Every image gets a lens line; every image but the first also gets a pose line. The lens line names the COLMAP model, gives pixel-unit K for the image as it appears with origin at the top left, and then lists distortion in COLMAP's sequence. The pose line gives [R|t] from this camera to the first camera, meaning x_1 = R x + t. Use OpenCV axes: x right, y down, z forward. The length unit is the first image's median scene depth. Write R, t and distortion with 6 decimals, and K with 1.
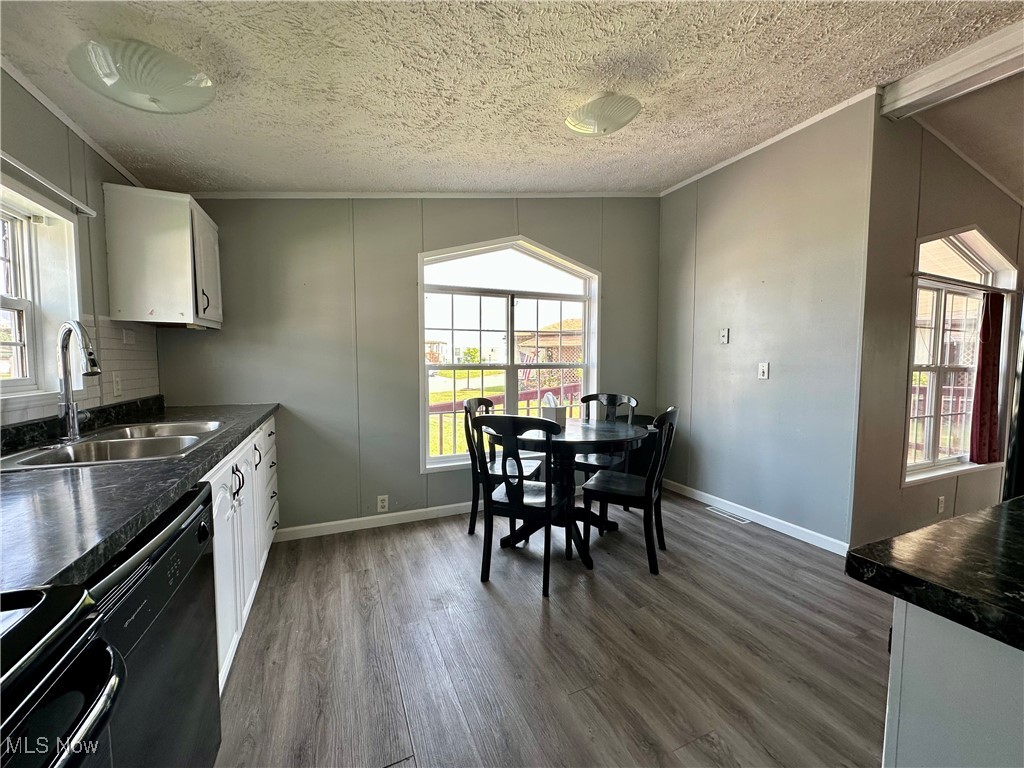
lens RADIAL K [[408.9, 0, 512.0], [0, 408.9, 384.0], [0, 0, 1]] dist [-0.002870, 0.000605]
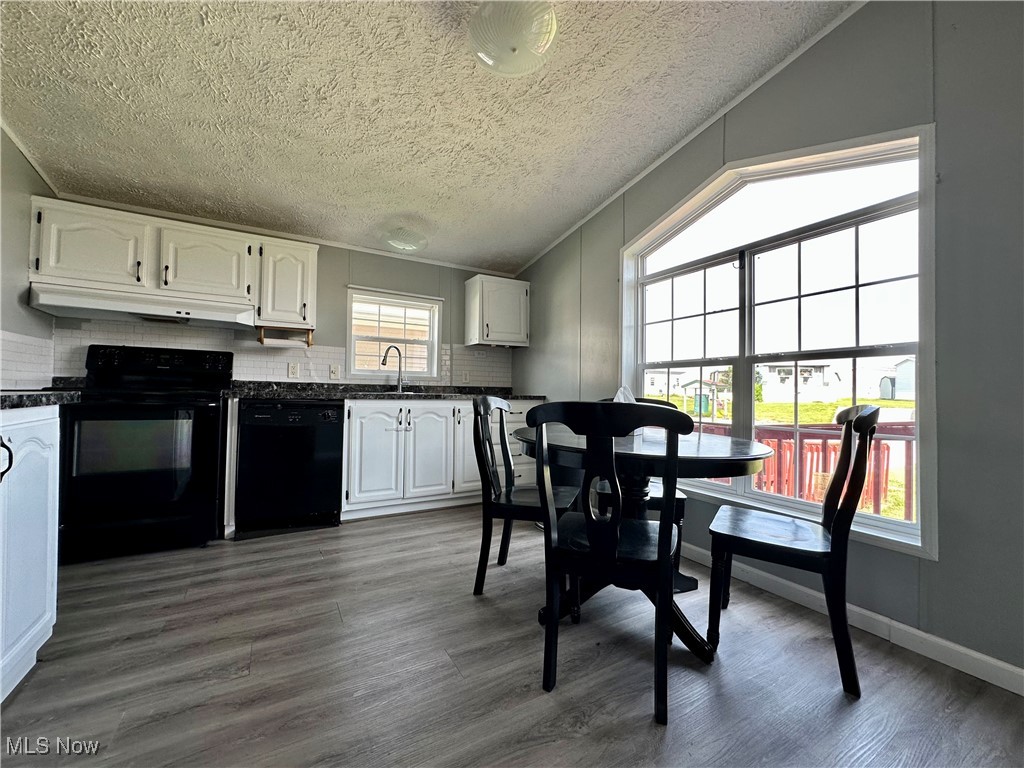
lens RADIAL K [[408.9, 0, 512.0], [0, 408.9, 384.0], [0, 0, 1]] dist [-0.002870, 0.000605]
pose [[0.109234, -0.018254, -0.993848, 0.766237], [-0.069976, 0.997210, -0.026006, 0.049615], [0.991550, 0.072386, 0.107652, 0.714995]]
